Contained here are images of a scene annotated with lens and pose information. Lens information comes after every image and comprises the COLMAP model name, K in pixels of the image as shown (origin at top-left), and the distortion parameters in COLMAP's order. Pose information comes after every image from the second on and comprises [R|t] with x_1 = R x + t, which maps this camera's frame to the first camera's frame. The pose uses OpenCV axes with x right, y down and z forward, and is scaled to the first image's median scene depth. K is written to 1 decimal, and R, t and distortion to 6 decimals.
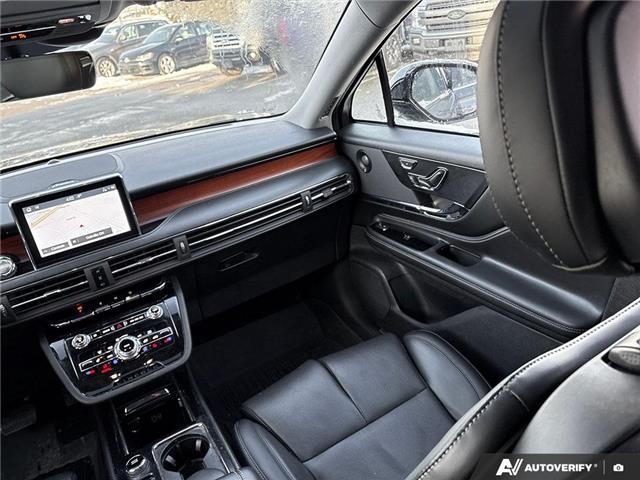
lens RADIAL K [[489.2, 0, 316.0], [0, 489.2, 241.5], [0, 0, 1]] dist [0.070465, -0.086448]
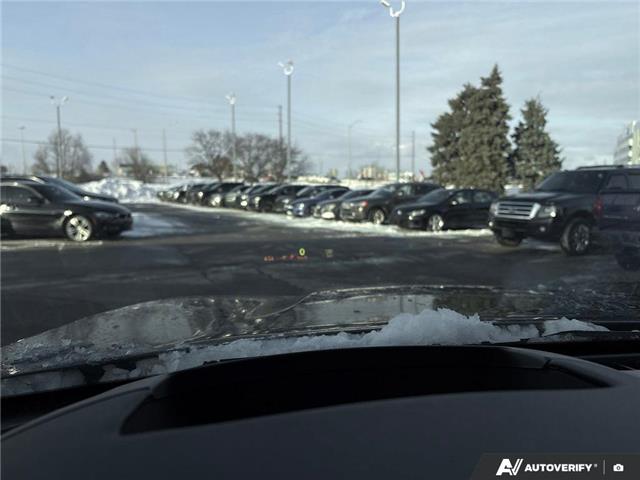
lens RADIAL K [[496.2, 0, 316.0], [0, 496.2, 232.9], [0, 0, 1]] dist [0.006736, 0.001402]
pose [[0.873930, 0.190362, -0.447224, -0.797825], [-0.327448, 0.910565, -0.252287, -0.073080], [0.359201, 0.366924, 0.858104, 0.733771]]
